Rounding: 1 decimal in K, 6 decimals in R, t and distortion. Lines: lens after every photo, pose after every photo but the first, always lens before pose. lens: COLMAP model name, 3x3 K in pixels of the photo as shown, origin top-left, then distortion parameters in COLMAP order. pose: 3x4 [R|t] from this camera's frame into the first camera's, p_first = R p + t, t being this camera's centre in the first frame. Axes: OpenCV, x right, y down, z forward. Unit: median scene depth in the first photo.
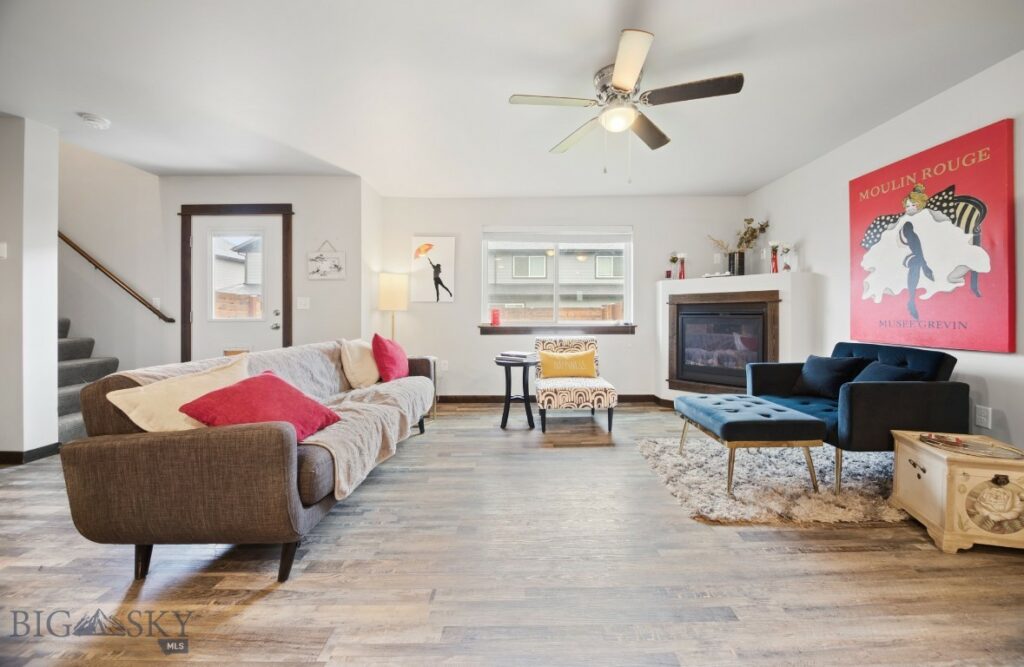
lens RADIAL K [[390.9, 0, 513.4], [0, 390.9, 313.7], [0, 0, 1]] dist [-0.000763, -0.000330]
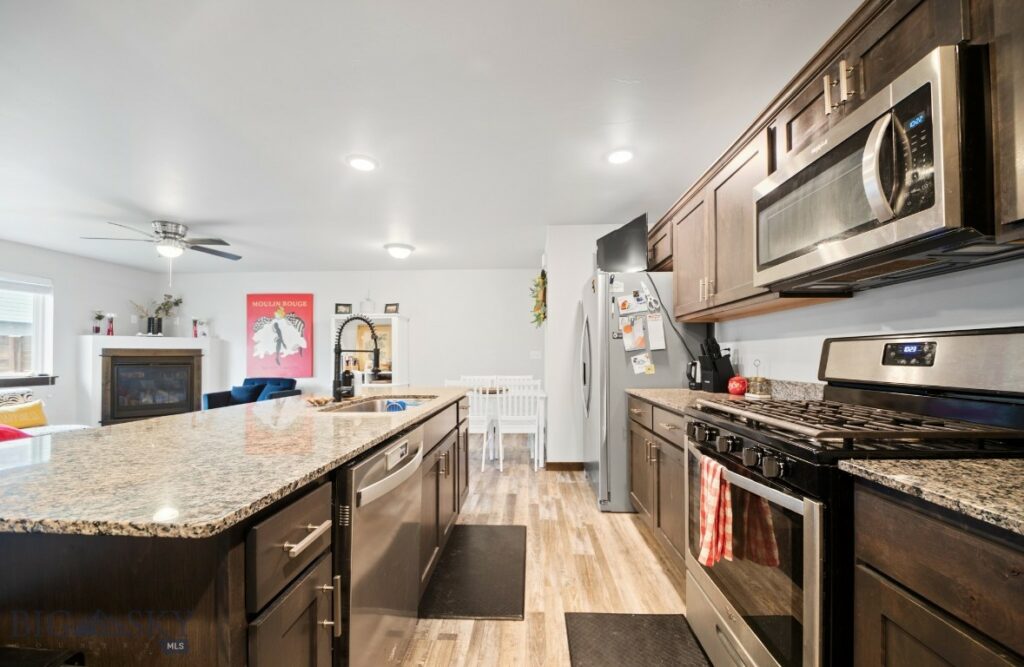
lens RADIAL K [[395.8, 0, 512.0], [0, 395.8, 333.5], [0, 0, 1]] dist [-0.001431, -0.000439]
pose [[0.049586, 0.064611, 0.996678, -0.856108], [0.003908, 0.997885, -0.064884, -0.013343], [-0.998762, 0.007112, 0.049229, -0.335046]]
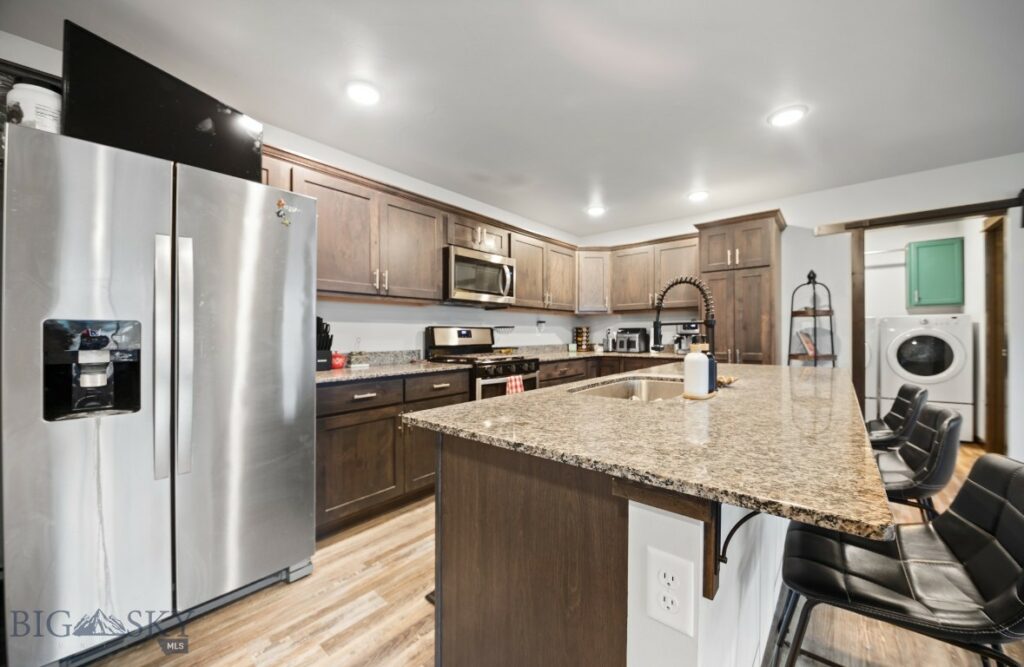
lens RADIAL K [[395.8, 0, 512.0], [0, 395.8, 333.5], [0, 0, 1]] dist [-0.001431, -0.000439]
pose [[-0.641469, 0.002381, -0.767145, 1.231305], [0.005087, 0.999986, -0.001150, -0.018948], [0.767132, -0.004640, -0.641473, 0.447342]]
